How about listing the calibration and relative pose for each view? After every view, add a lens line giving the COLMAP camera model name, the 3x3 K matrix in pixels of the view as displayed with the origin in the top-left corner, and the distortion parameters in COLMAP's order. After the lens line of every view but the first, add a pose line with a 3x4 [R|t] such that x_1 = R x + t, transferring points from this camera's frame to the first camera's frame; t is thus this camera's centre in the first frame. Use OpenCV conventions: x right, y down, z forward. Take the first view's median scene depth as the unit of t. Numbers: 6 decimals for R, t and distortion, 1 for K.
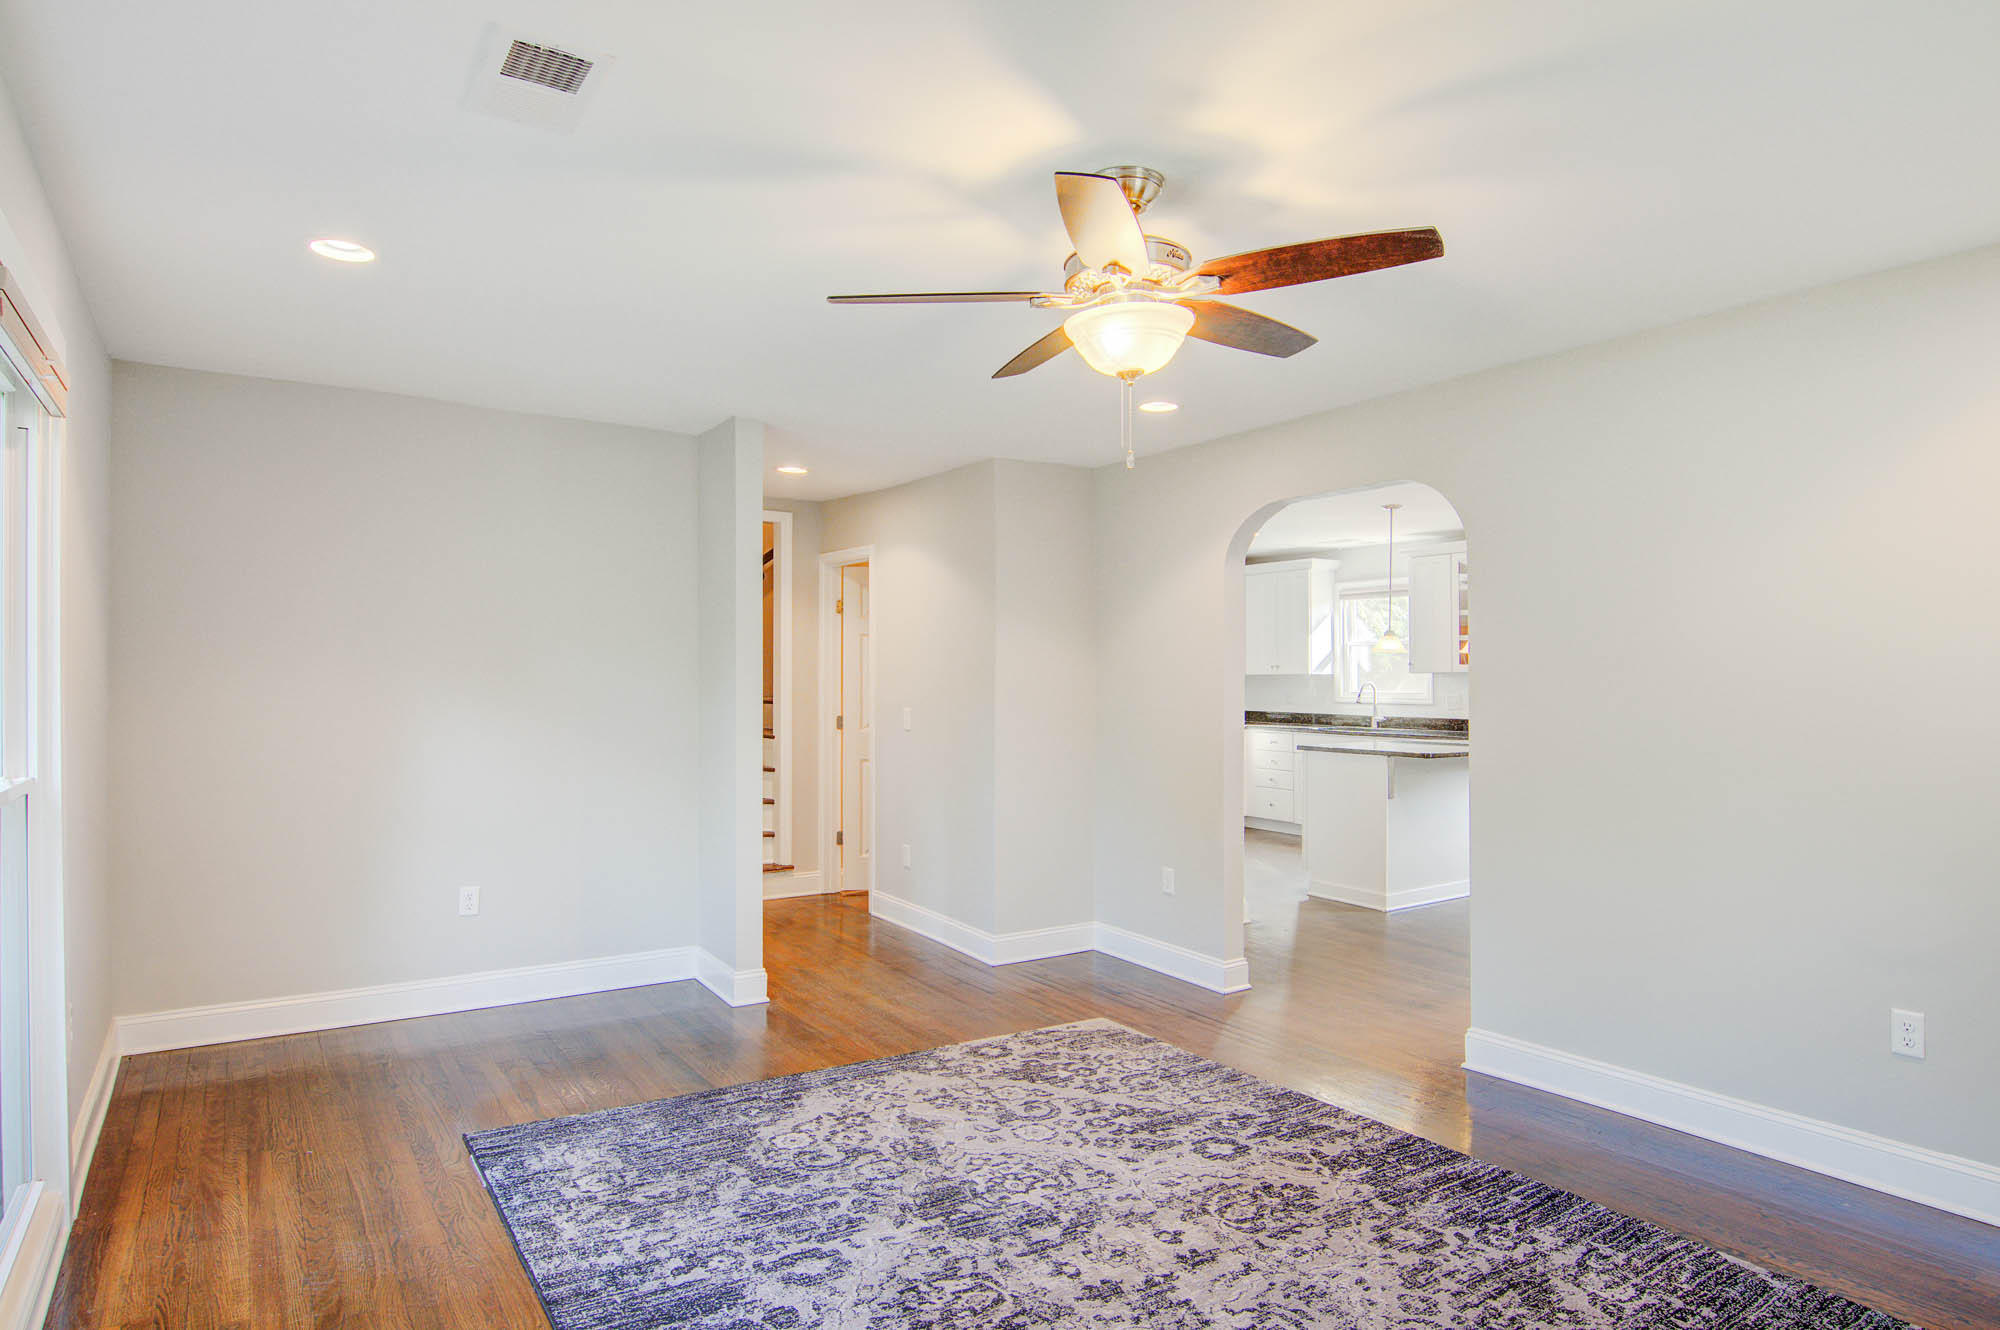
lens RADIAL K [[1137.8, 0, 1000.3], [0, 1137.8, 679.2], [0, 0, 1]] dist [0.000217, 0.000102]
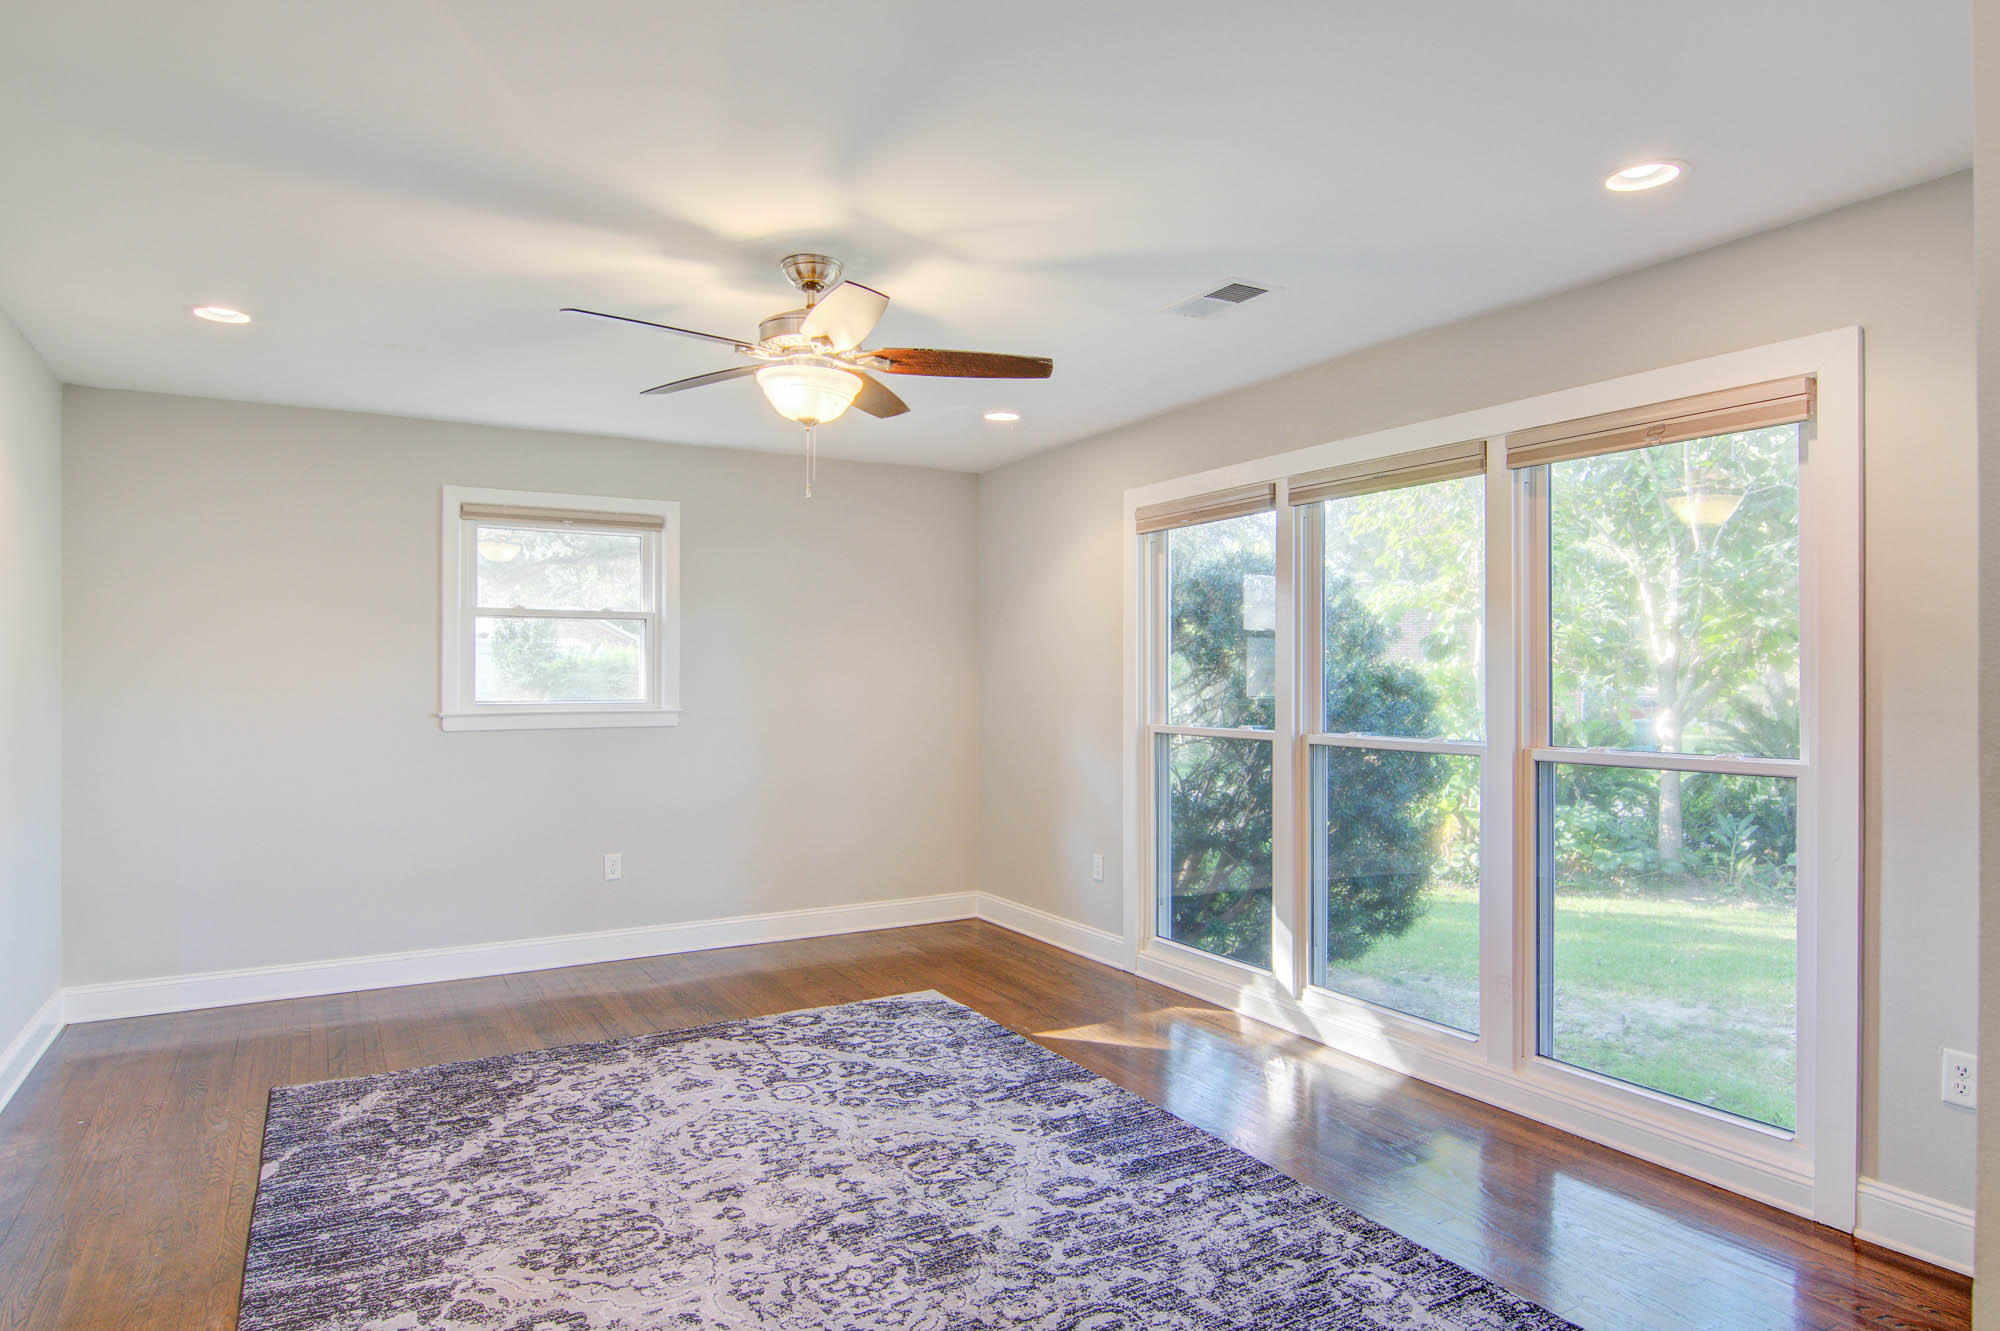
lens RADIAL K [[1221.6, 0, 1003.6], [0, 1221.6, 670.2], [0, 0, 1]] dist [-0.003935, -0.007766]
pose [[-0.998330, -0.002701, 0.057705, -0.158558], [-0.003147, 0.999966, -0.007626, 0.009631], [-0.057682, -0.007795, -0.998305, 2.097445]]
